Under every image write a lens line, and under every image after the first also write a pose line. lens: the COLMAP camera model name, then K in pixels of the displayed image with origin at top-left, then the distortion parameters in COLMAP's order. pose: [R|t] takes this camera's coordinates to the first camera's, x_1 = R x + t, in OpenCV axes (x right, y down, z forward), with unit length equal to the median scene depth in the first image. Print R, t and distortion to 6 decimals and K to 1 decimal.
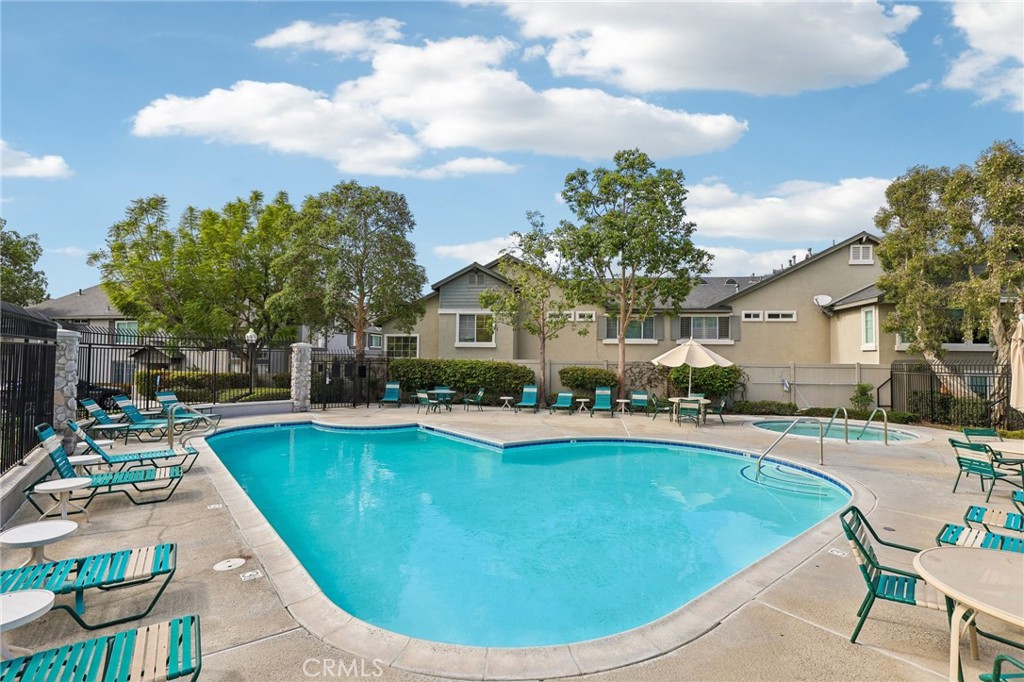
lens RADIAL K [[486.5, 0, 510.7], [0, 486.5, 339.1], [0, 0, 1]] dist [-0.024765, 0.000801]
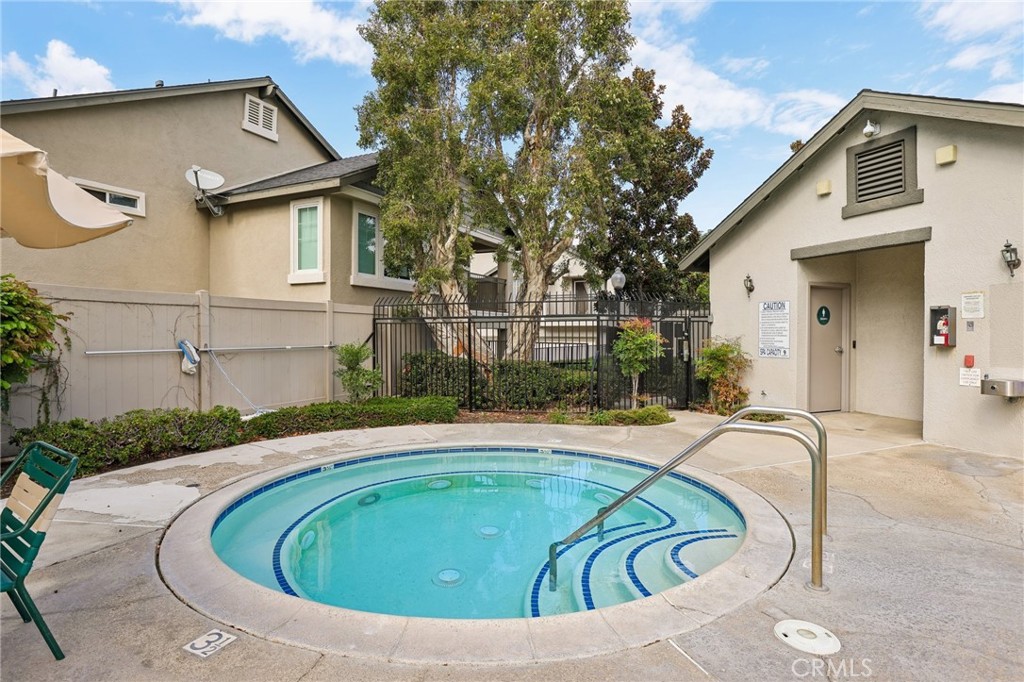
lens RADIAL K [[543.1, 0, 513.1], [0, 543.1, 339.5], [0, 0, 1]] dist [-0.020876, 0.000094]
pose [[0.292282, -0.022535, 0.956067, 0.217387], [-0.039448, 0.998587, 0.035597, 0.048874], [-0.955518, -0.048119, 0.290980, 0.540079]]
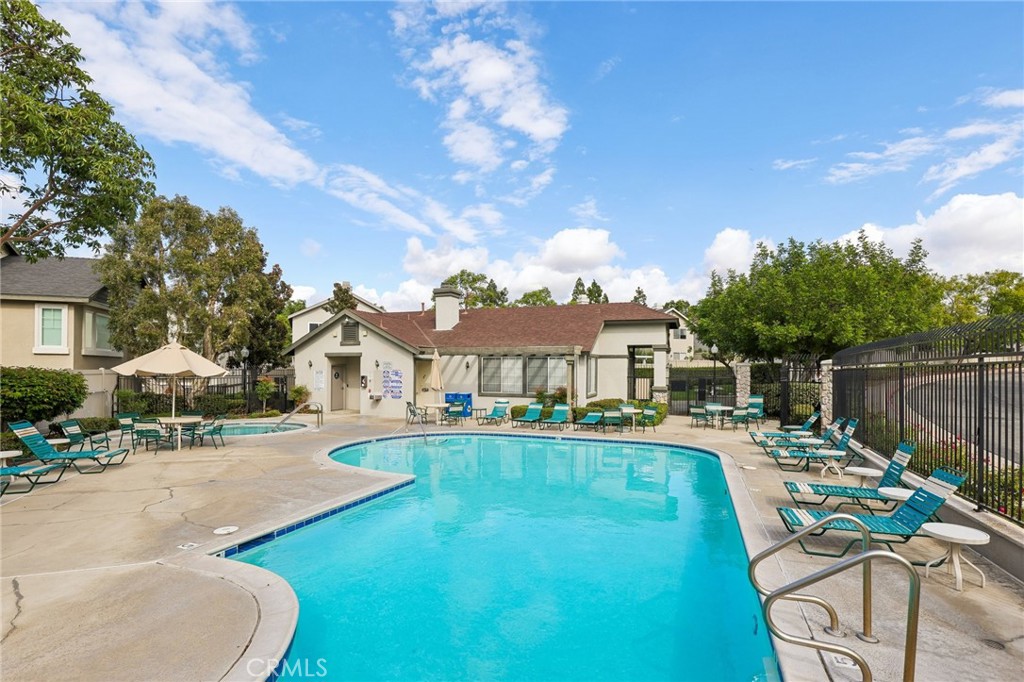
lens RADIAL K [[486.5, 0, 513.6], [0, 486.5, 376.3], [0, 0, 1]] dist [-0.024765, 0.000801]
pose [[-0.498670, -0.023550, 0.866472, -0.384928], [-0.049476, 0.998774, -0.001329, 0.021034], [-0.865379, -0.043533, -0.499224, 0.620874]]
